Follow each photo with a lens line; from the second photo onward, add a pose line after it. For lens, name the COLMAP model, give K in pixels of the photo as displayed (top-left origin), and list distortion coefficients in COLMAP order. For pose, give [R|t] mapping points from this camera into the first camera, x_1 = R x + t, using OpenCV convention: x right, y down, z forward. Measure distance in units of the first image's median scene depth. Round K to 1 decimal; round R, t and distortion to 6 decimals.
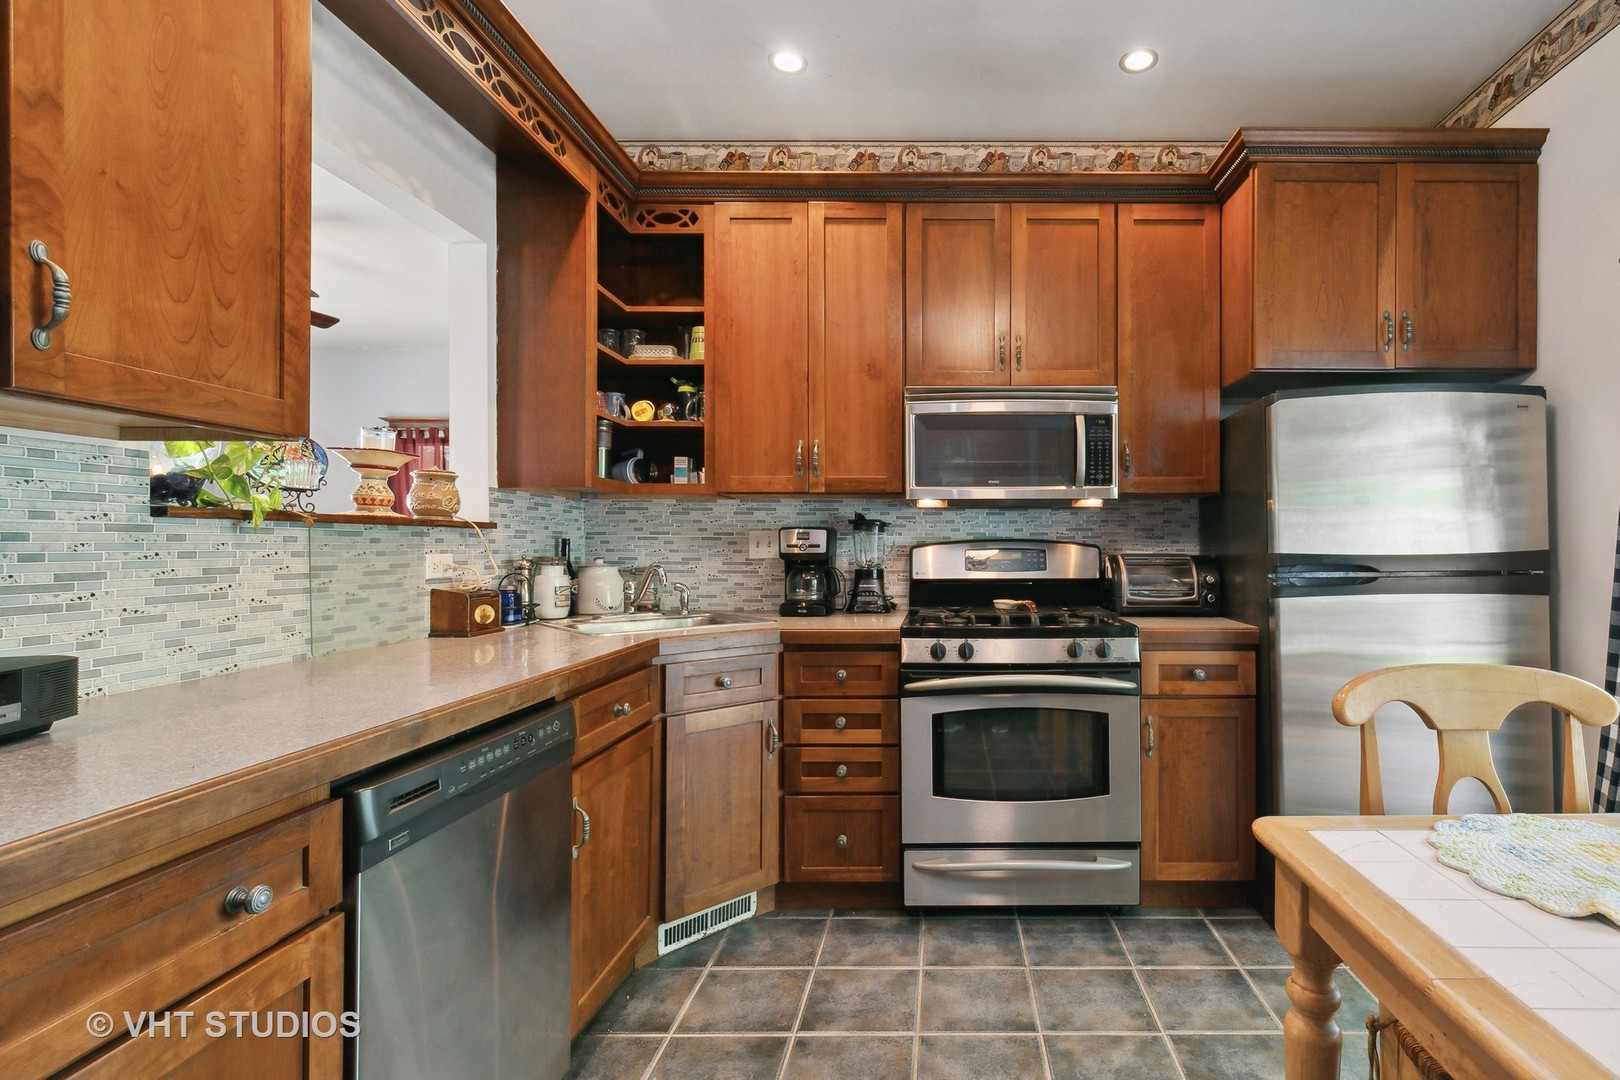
lens RADIAL K [[739.9, 0, 1004.1], [0, 739.9, 540.5], [0, 0, 1]] dist [0.002925, -0.000501]
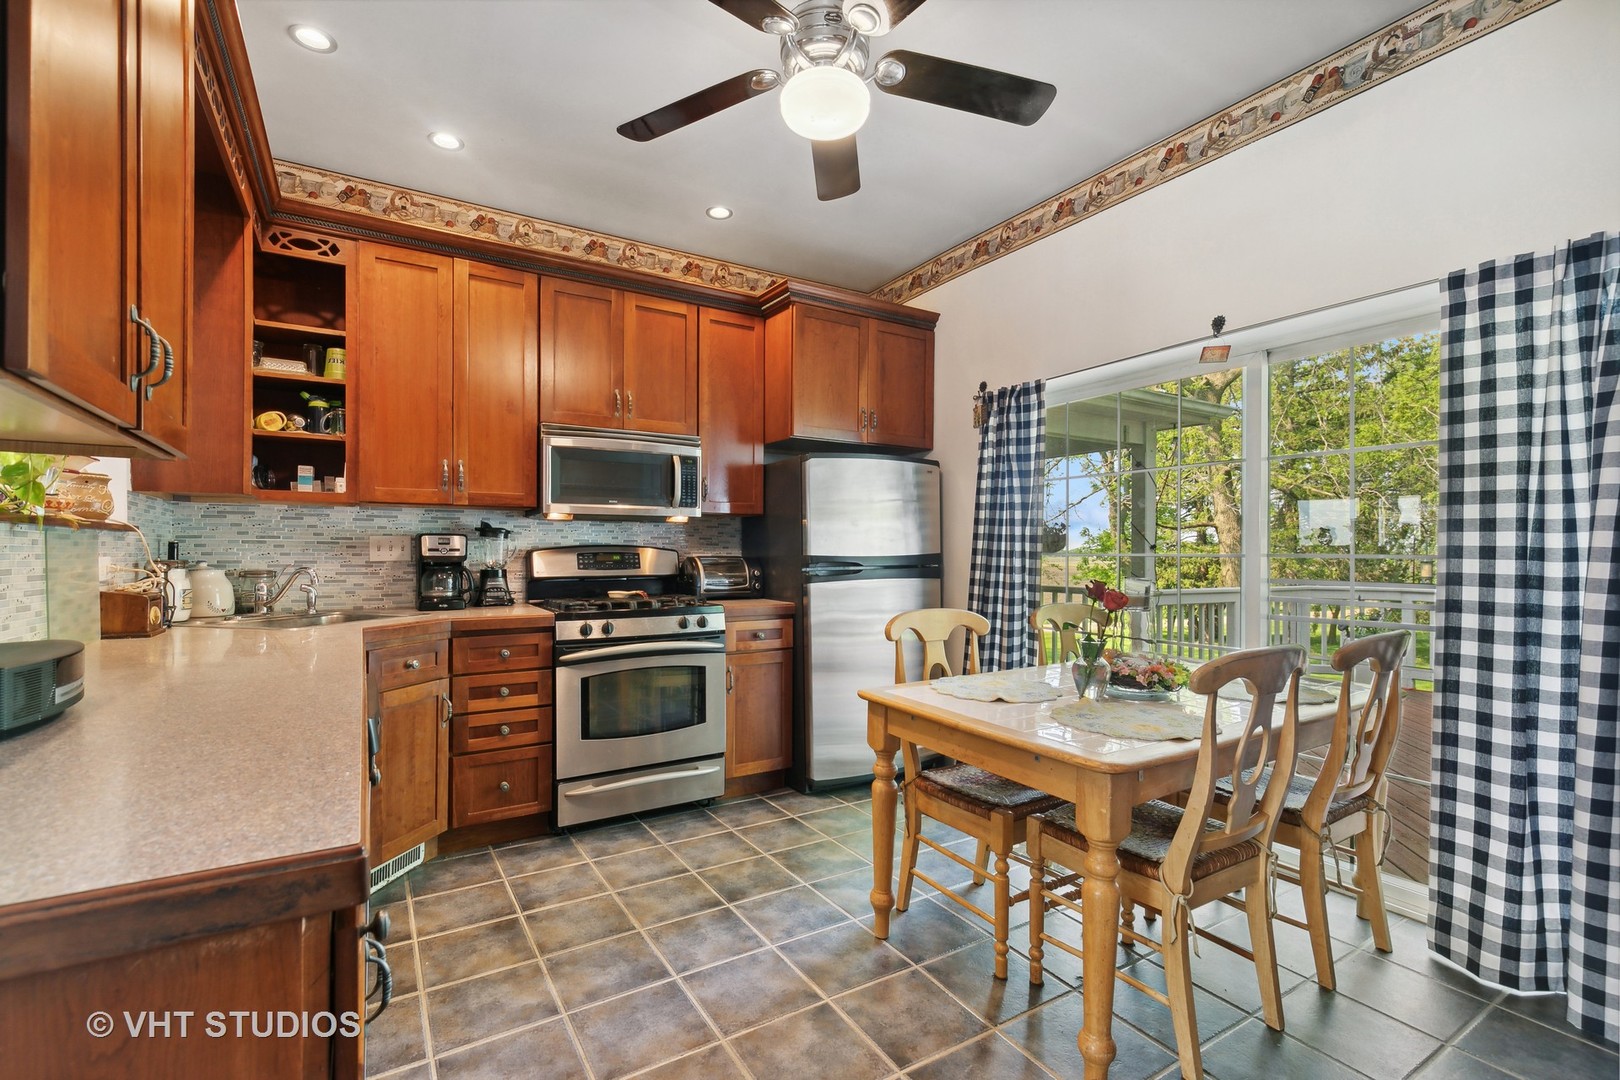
lens RADIAL K [[739.9, 0, 802.8], [0, 739.9, 547.0], [0, 0, 1]] dist [0.002925, -0.000501]
pose [[0.856019, 0.004297, 0.516927, -0.420120], [-0.005586, 0.999984, 0.000938, -0.001415], [-0.516915, -0.003690, 0.856029, -0.316102]]
